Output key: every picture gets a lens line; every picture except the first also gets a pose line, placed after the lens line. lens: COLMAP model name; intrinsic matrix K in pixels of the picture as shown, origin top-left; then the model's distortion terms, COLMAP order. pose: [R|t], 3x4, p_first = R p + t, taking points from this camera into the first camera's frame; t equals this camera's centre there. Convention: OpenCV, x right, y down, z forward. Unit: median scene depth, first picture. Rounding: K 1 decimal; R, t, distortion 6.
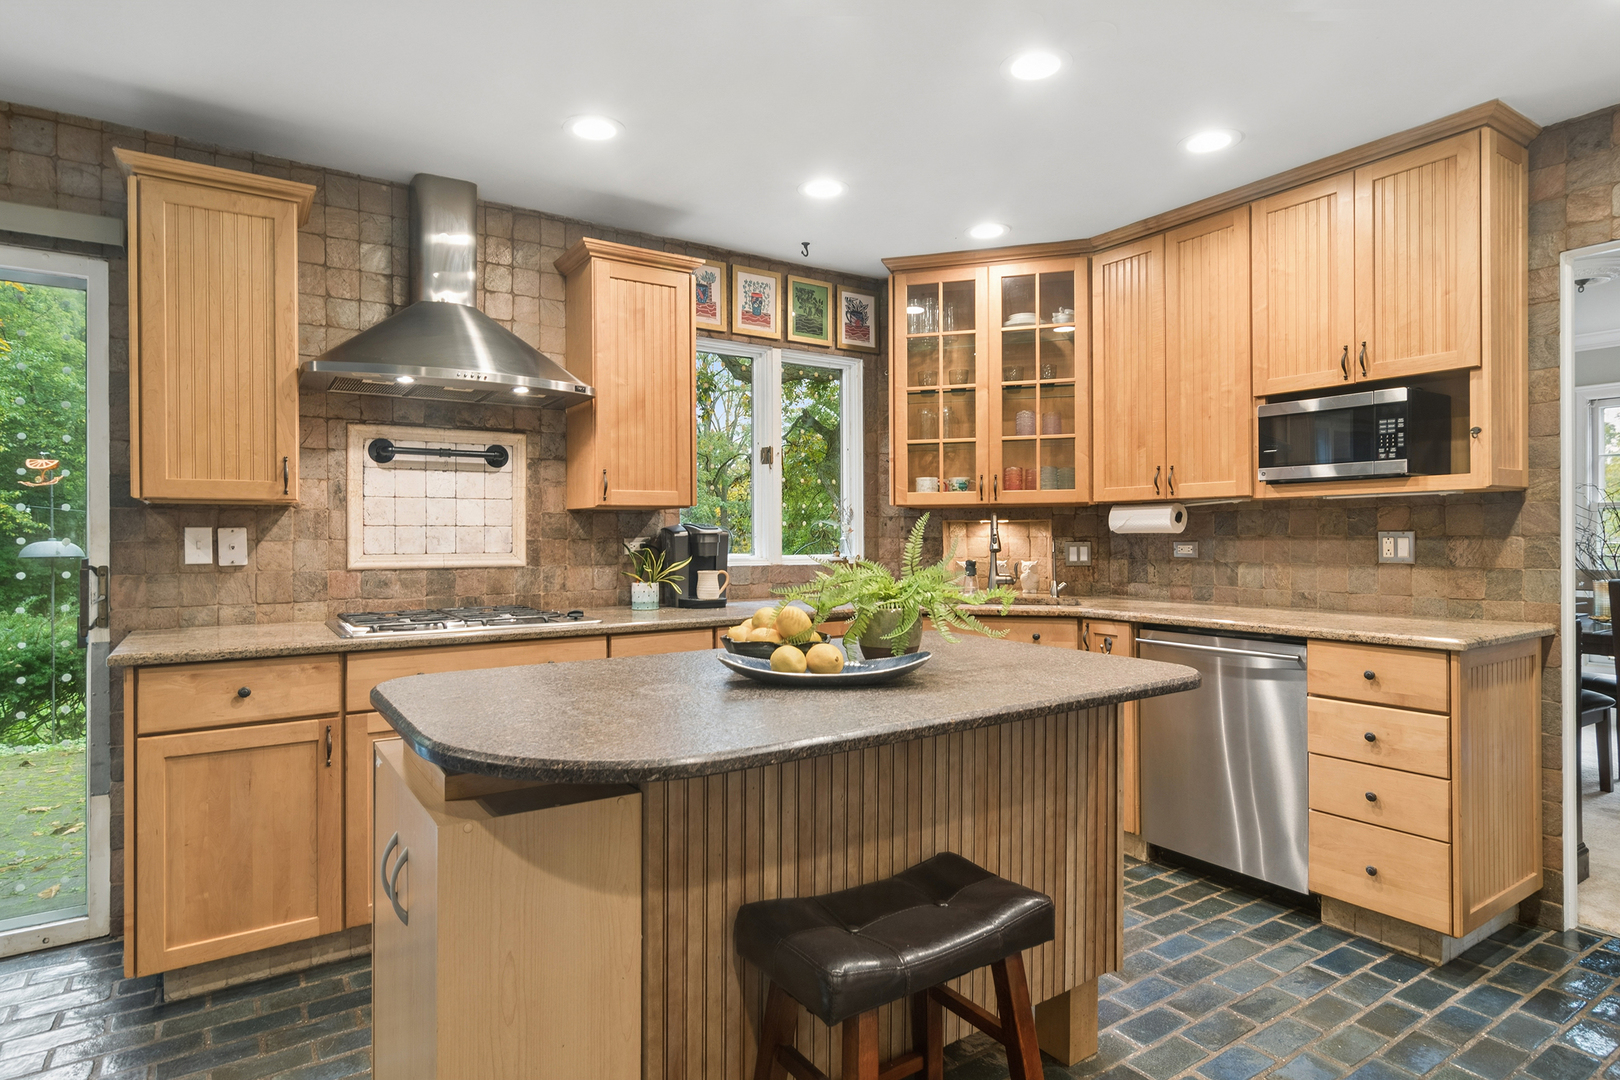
lens RADIAL K [[876.7, 0, 807.7], [0, 876.7, 536.4], [0, 0, 1]] dist [0.000710, 0.000199]
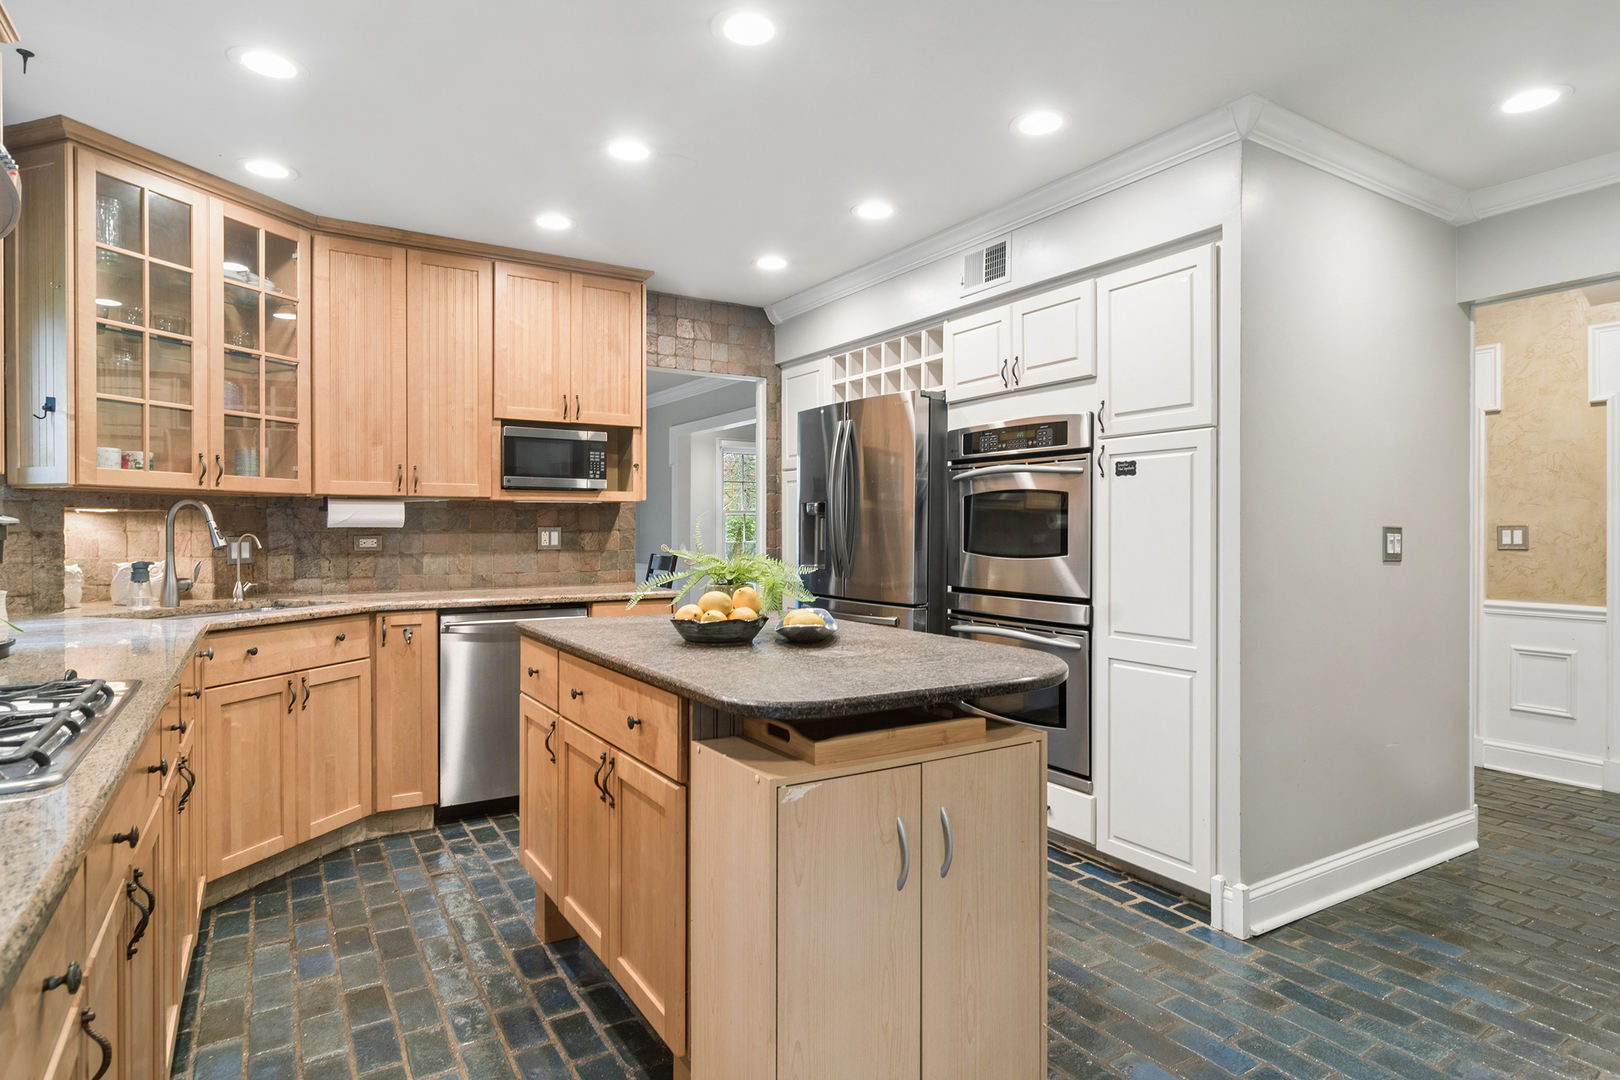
lens RADIAL K [[876.7, 0, 810.0], [0, 876.7, 535.7], [0, 0, 1]] dist [0.000710, 0.000199]
pose [[0.036038, -0.004061, 0.999342, -0.664629], [0.001314, 0.999991, 0.004016, 0.002892], [-0.999350, 0.001168, 0.036043, 0.475224]]
